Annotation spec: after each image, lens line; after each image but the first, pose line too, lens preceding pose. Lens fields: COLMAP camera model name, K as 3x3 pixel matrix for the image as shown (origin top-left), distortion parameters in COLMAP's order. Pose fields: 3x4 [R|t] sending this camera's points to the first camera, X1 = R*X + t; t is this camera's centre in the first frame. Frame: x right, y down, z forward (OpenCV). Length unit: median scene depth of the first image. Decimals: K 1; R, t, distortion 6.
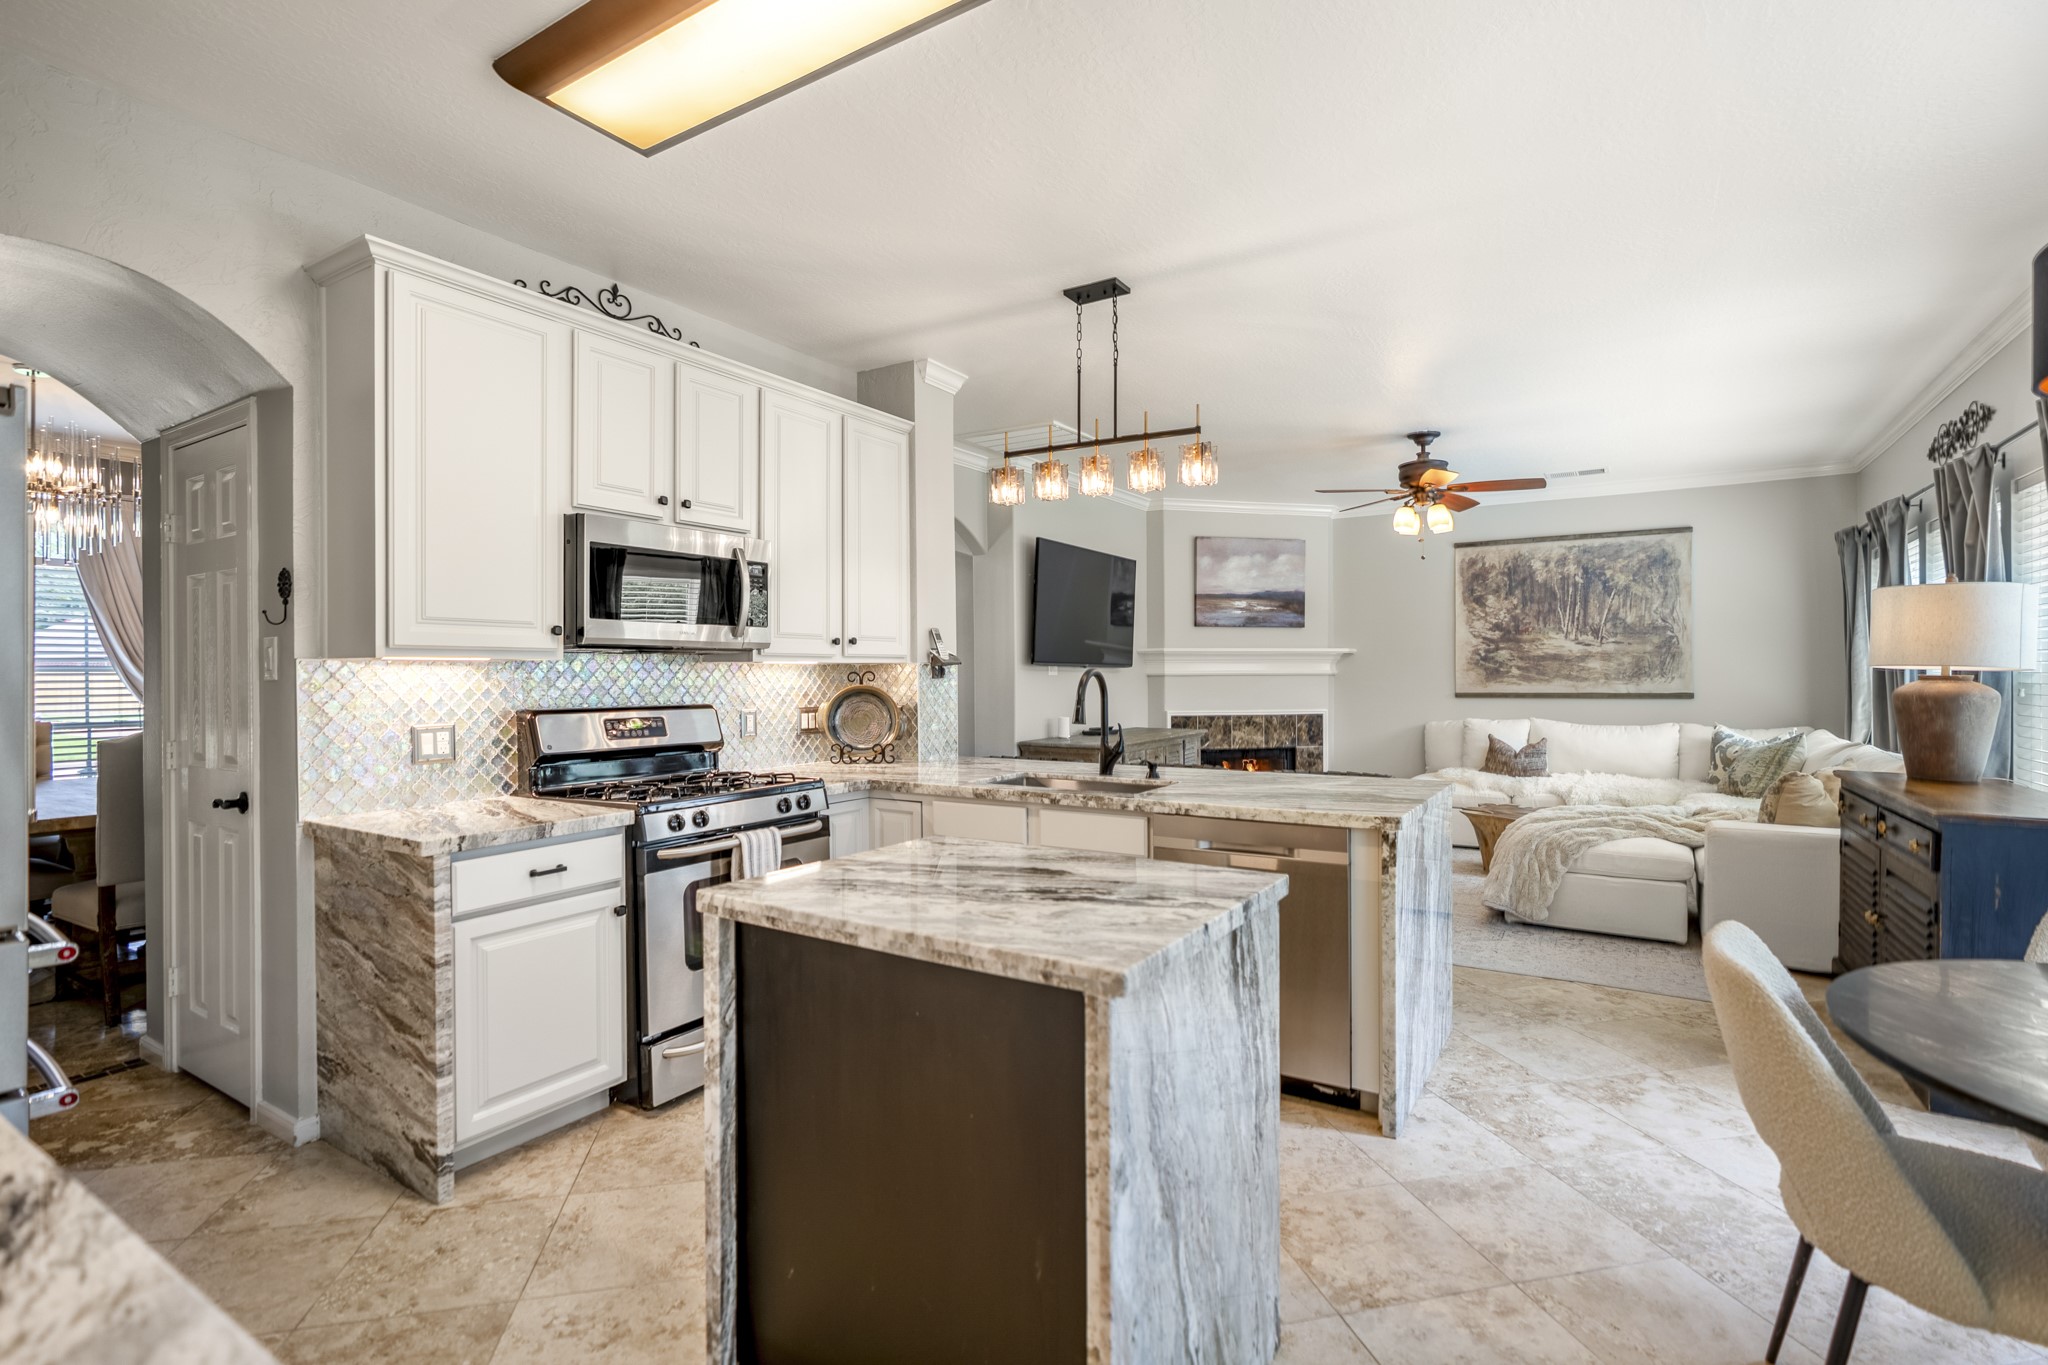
lens RADIAL K [[953.0, 0, 1023.6], [0, 953.0, 673.7], [0, 0, 1]] dist [-0.001247, -0.000090]
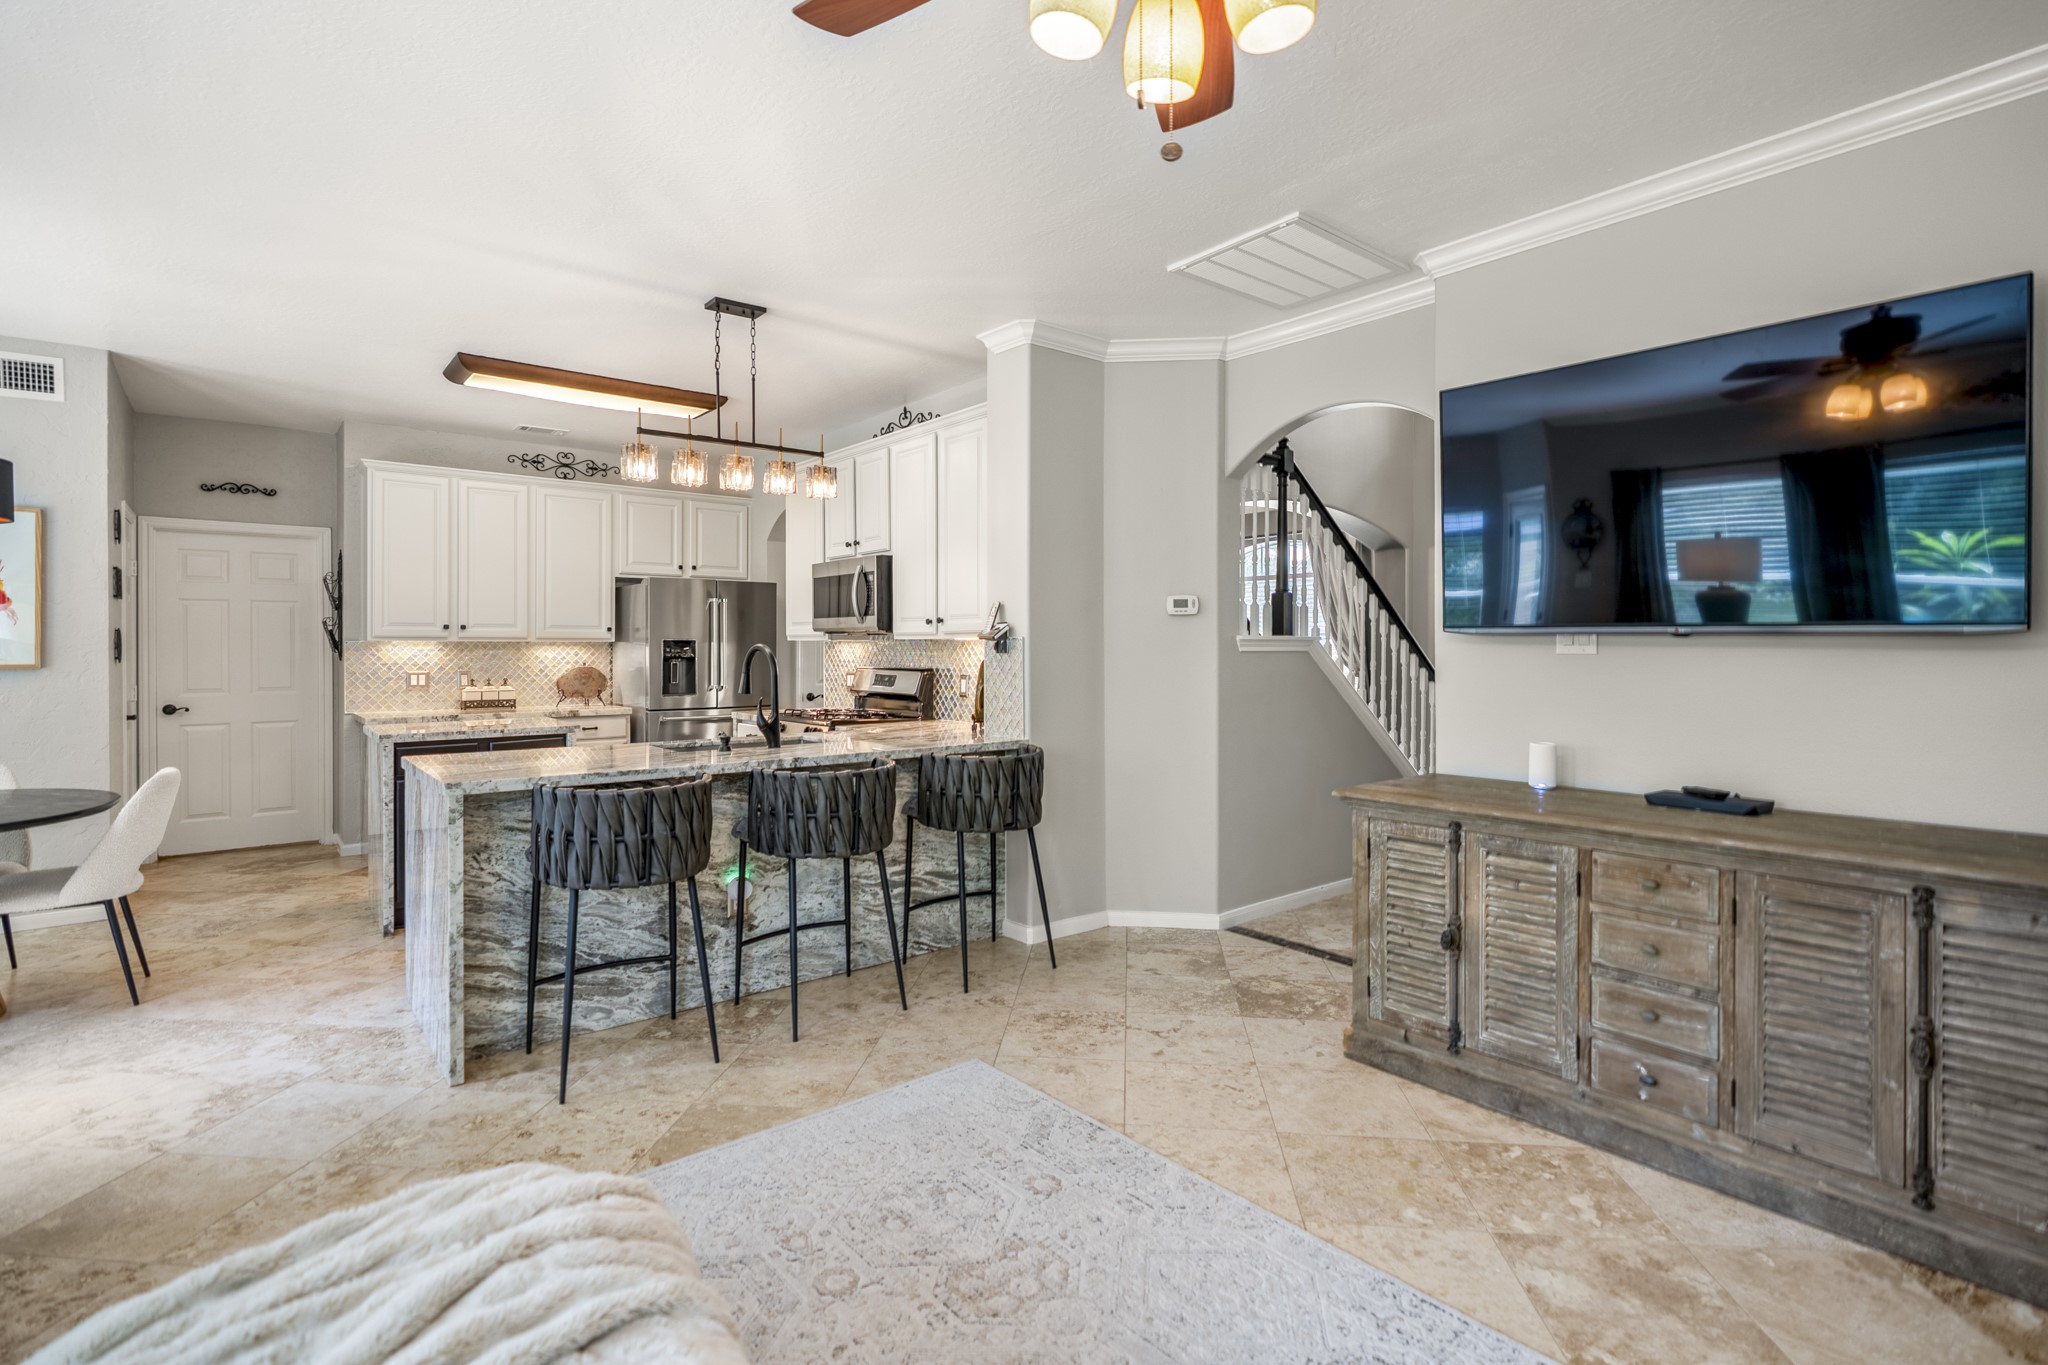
lens RADIAL K [[971.5, 0, 1032.7], [0, 971.5, 648.2], [0, 0, 1]] dist [-0.000020, 0.000259]
pose [[-0.310579, 0.004534, -0.950537, 0.658658], [0.000800, 0.999990, 0.004509, -0.003872], [0.950547, 0.000640, -0.310580, 1.052923]]
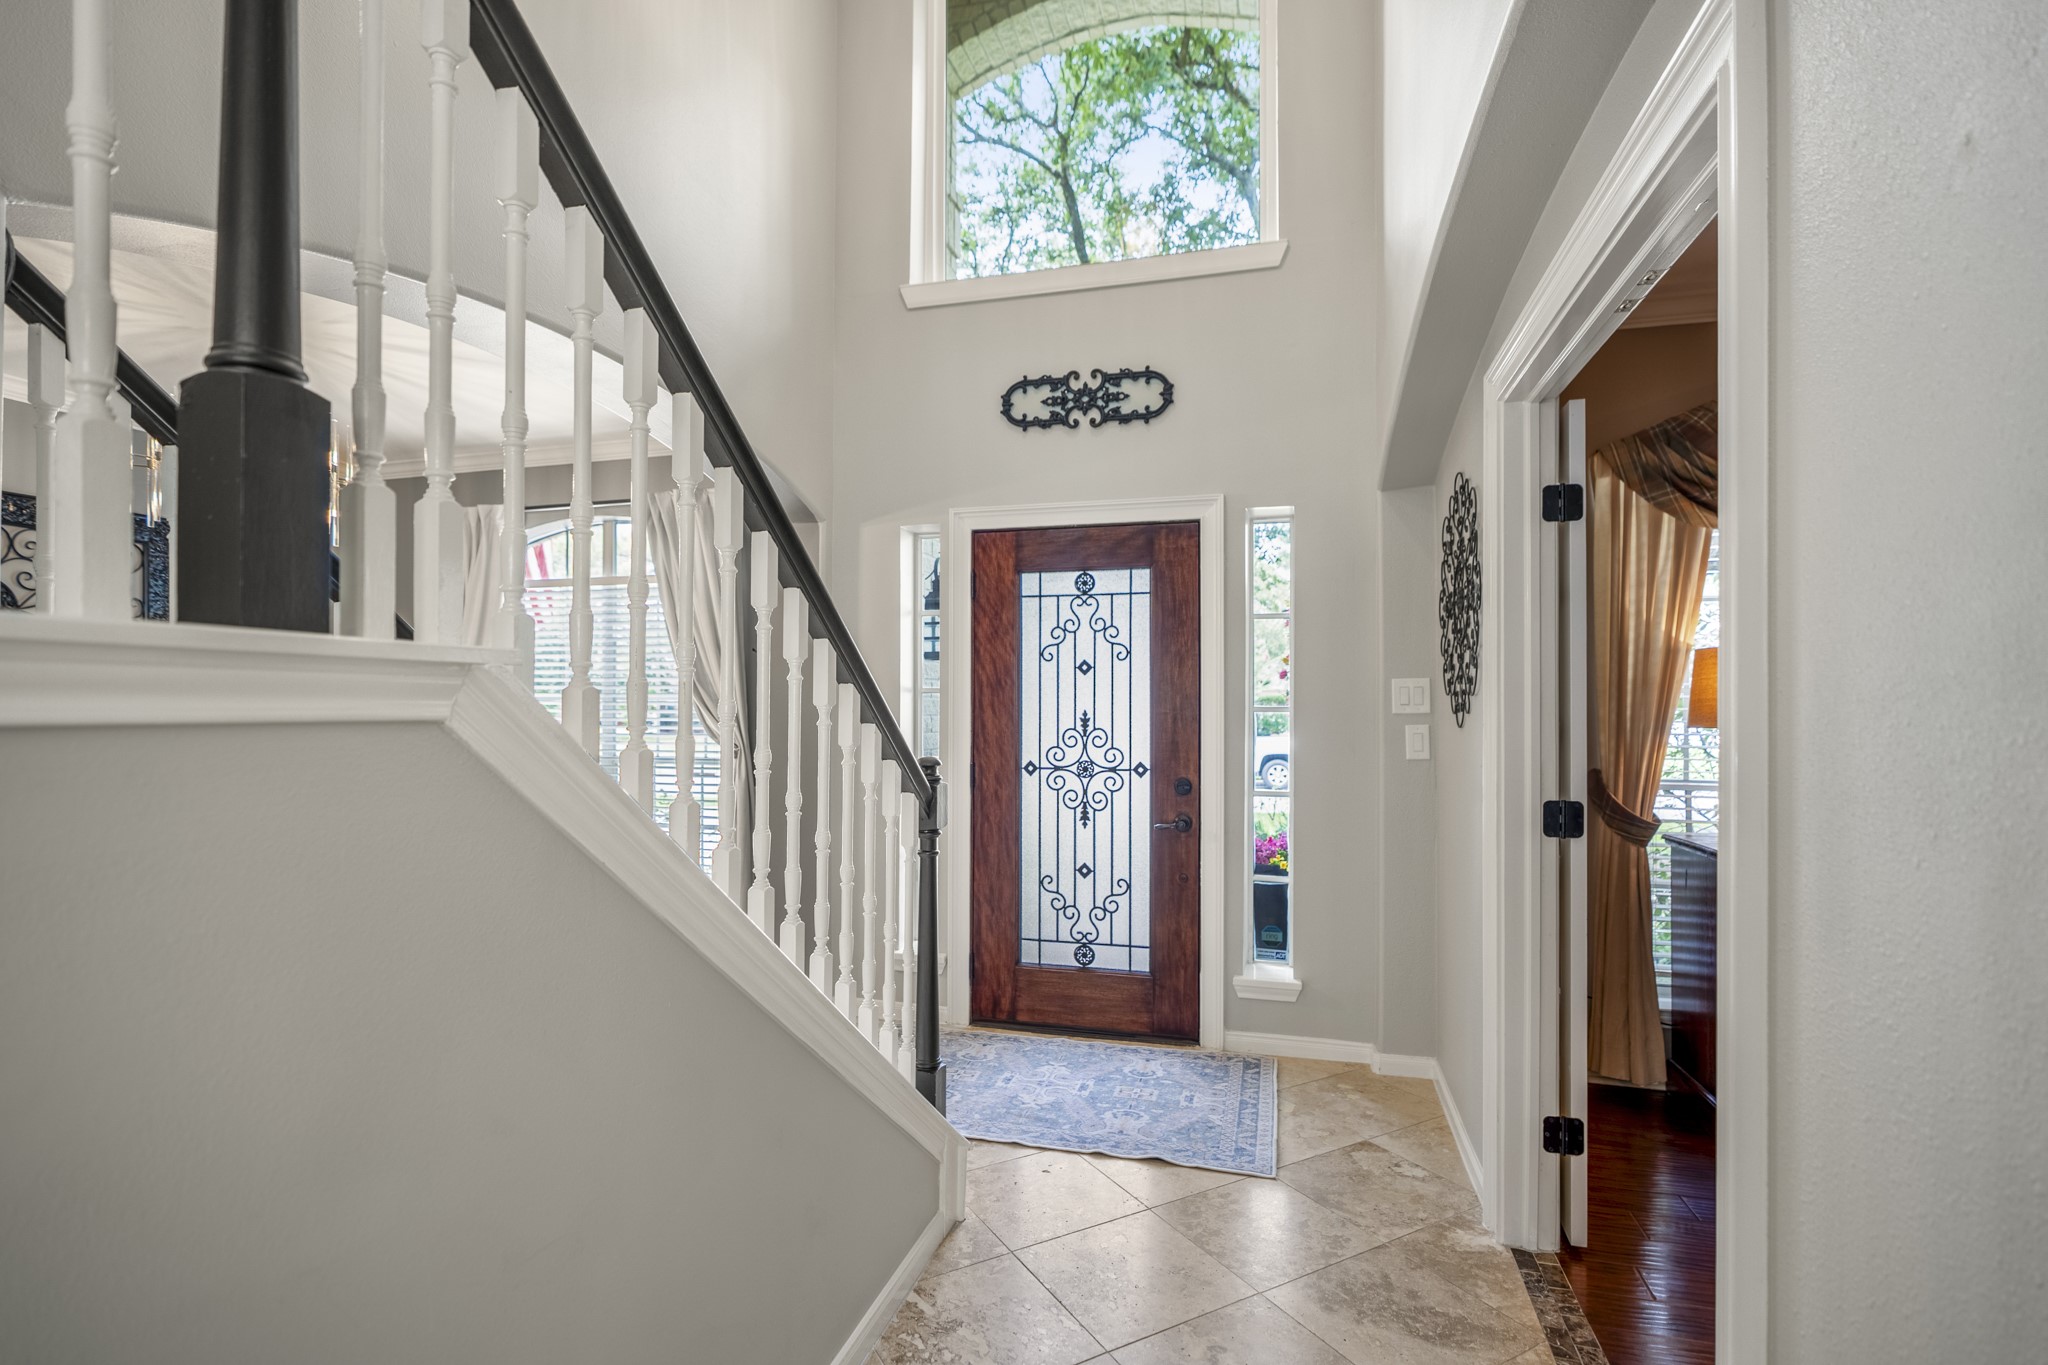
lens RADIAL K [[965.0, 0, 1021.0], [0, 965.0, 706.8], [0, 0, 1]] dist [-0.002624, 0.000135]
pose [[0.288343, 0.001612, -0.957526, -0.052204], [-0.002250, 0.999997, 0.001006, 0.000712], [0.957524, 0.001864, 0.288346, 1.064845]]
